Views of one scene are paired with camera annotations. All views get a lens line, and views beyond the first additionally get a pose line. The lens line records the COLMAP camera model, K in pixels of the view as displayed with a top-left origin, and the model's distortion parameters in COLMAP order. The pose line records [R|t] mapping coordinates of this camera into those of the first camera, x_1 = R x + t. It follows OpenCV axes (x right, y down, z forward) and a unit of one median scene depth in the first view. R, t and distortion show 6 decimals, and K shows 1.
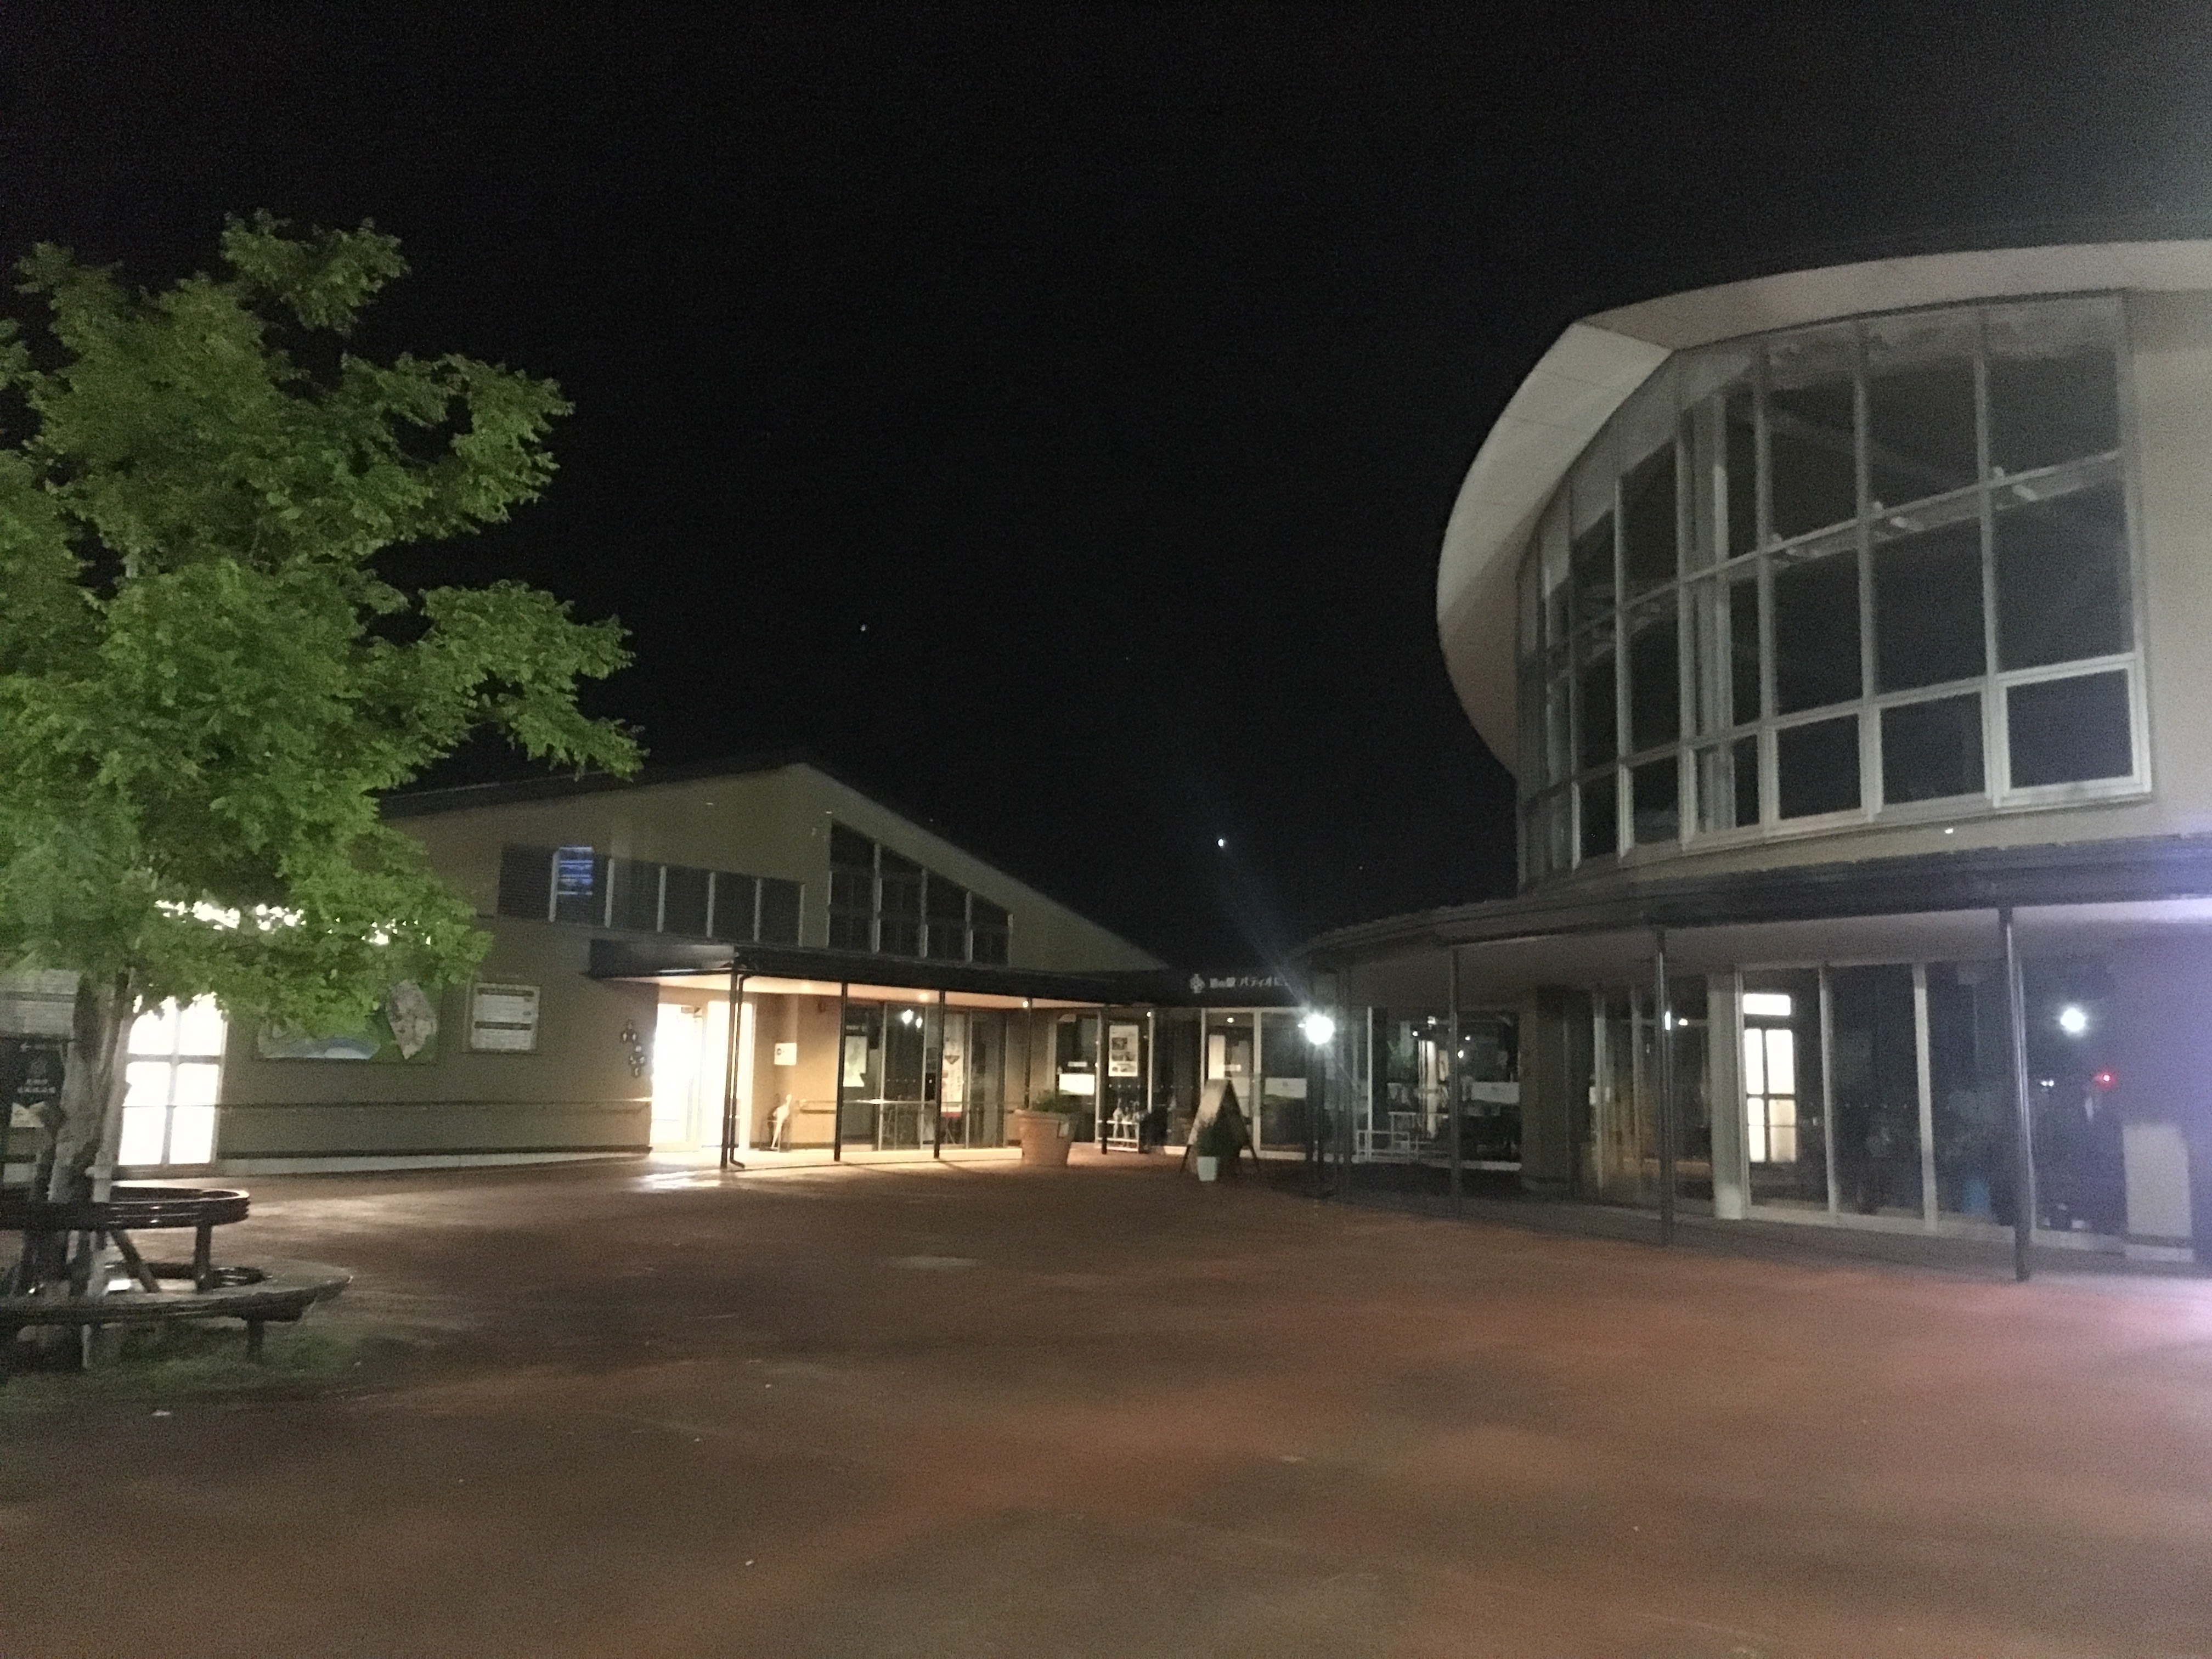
lens RADIAL K [[1876.5, 0, 1106.0], [0, 1876.5, 829.5], [0, 0, 1]] dist [0.000943, 0.004552]
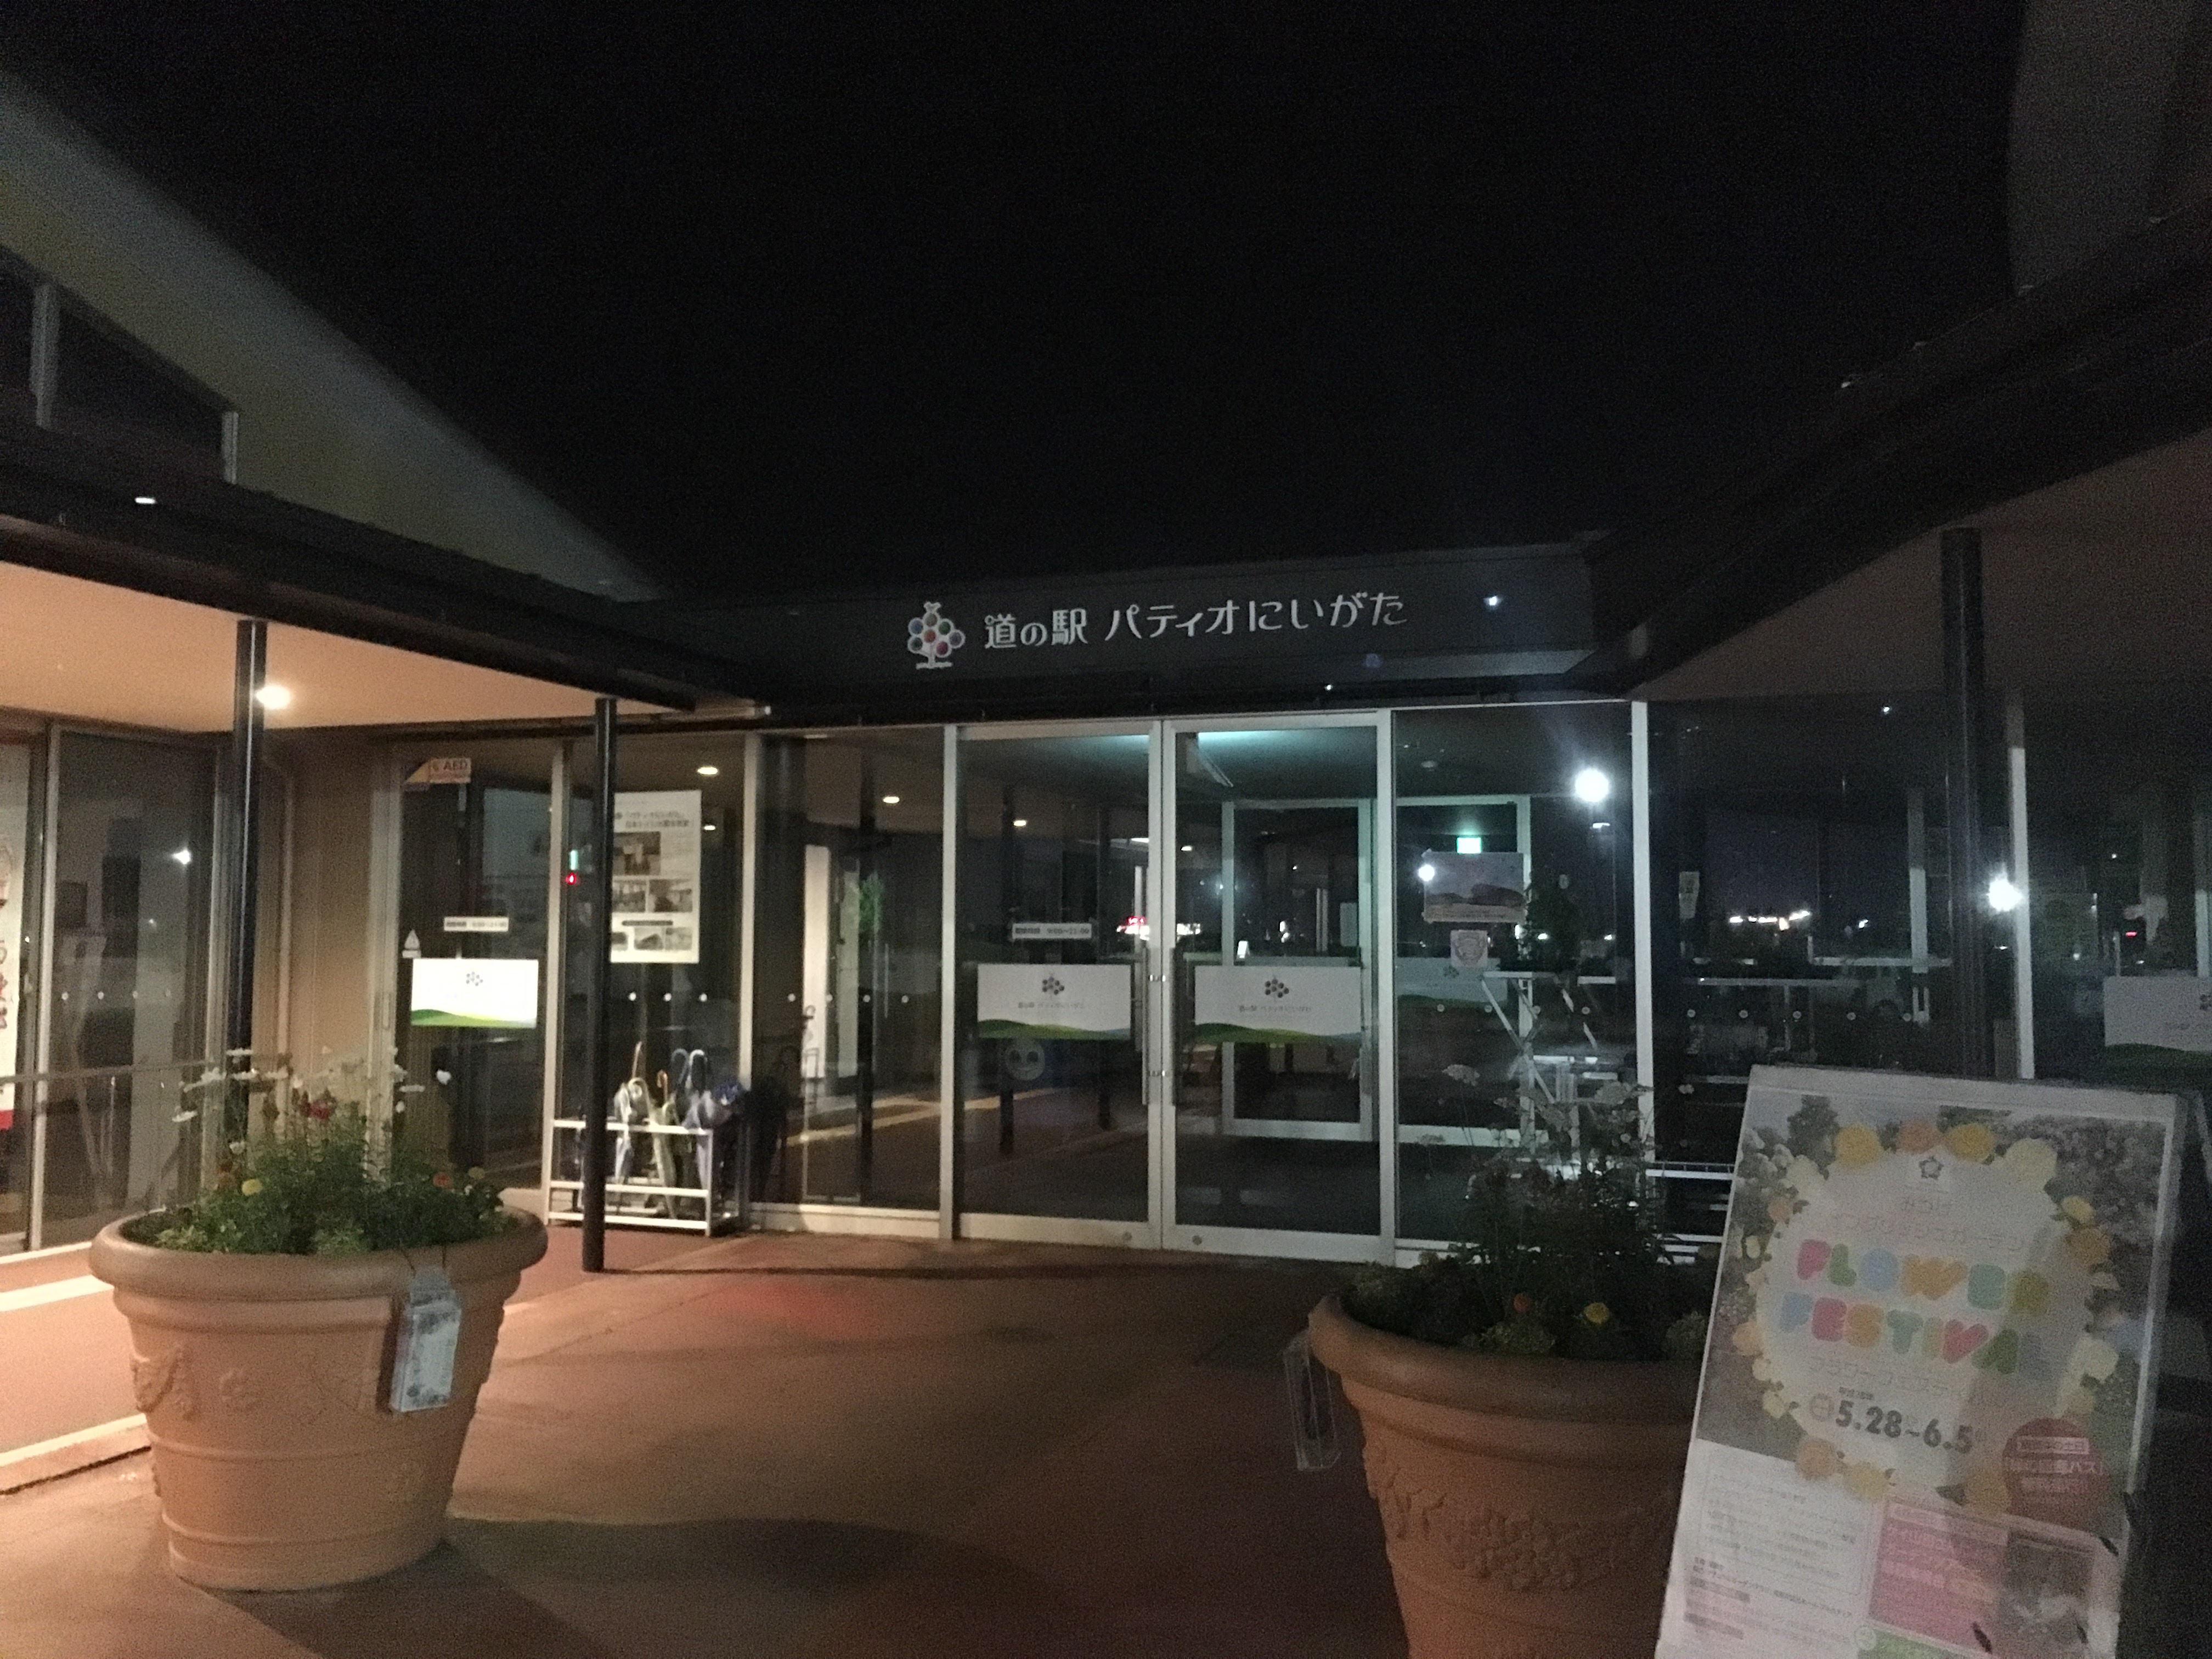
lens RADIAL K [[1876.5, 0, 1106.0], [0, 1876.5, 829.5], [0, 0, 1]] dist [0.000943, 0.004552]
pose [[0.946288, 0.018329, 0.322804, -0.017551], [-0.034958, 0.998339, 0.045791, 0.095118], [-0.321429, -0.054616, 0.945357, 0.704032]]
